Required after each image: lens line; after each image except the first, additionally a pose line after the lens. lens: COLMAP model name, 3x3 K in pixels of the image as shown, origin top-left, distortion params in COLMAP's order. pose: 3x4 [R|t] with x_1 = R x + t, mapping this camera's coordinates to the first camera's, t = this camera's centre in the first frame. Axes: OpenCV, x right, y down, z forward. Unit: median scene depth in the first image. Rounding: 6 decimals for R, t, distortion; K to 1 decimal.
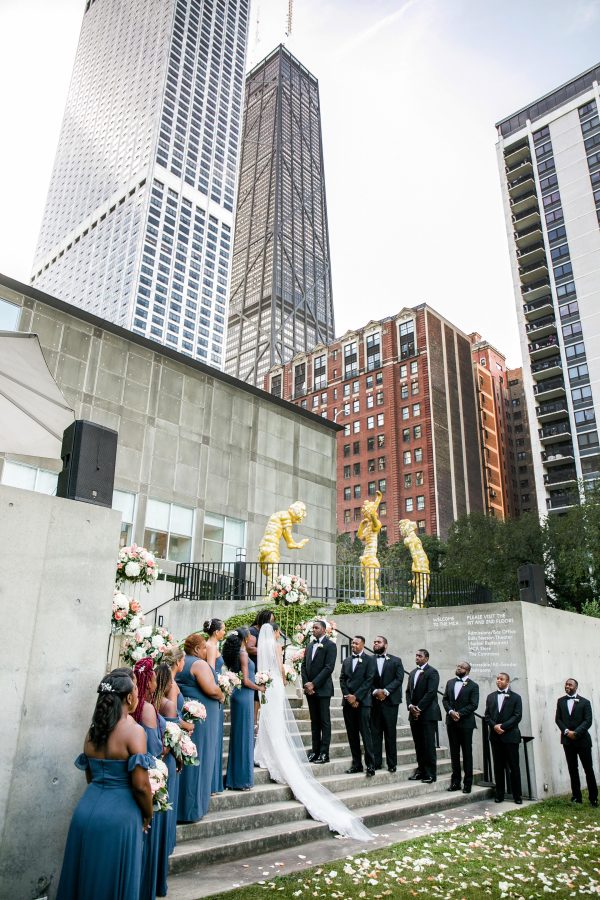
lens RADIAL K [[642.6, 0, 299.0], [0, 642.6, 447.4], [0, 0, 1]] dist [-0.049473, 0.000469]
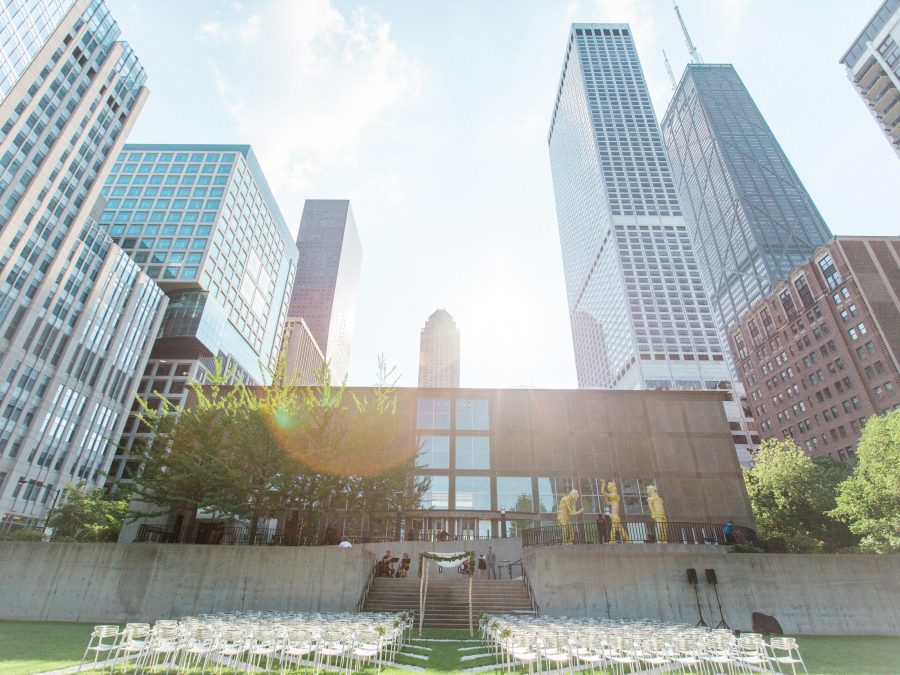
lens RADIAL K [[472.1, 0, 450.3], [0, 472.1, 338.9], [0, 0, 1]] dist [-0.005746, -0.000925]
pose [[0.684340, -0.351532, -0.638830, 0.191889], [0.252587, 0.936157, -0.244562, -0.020955], [0.684016, 0.006003, 0.729442, -0.075396]]
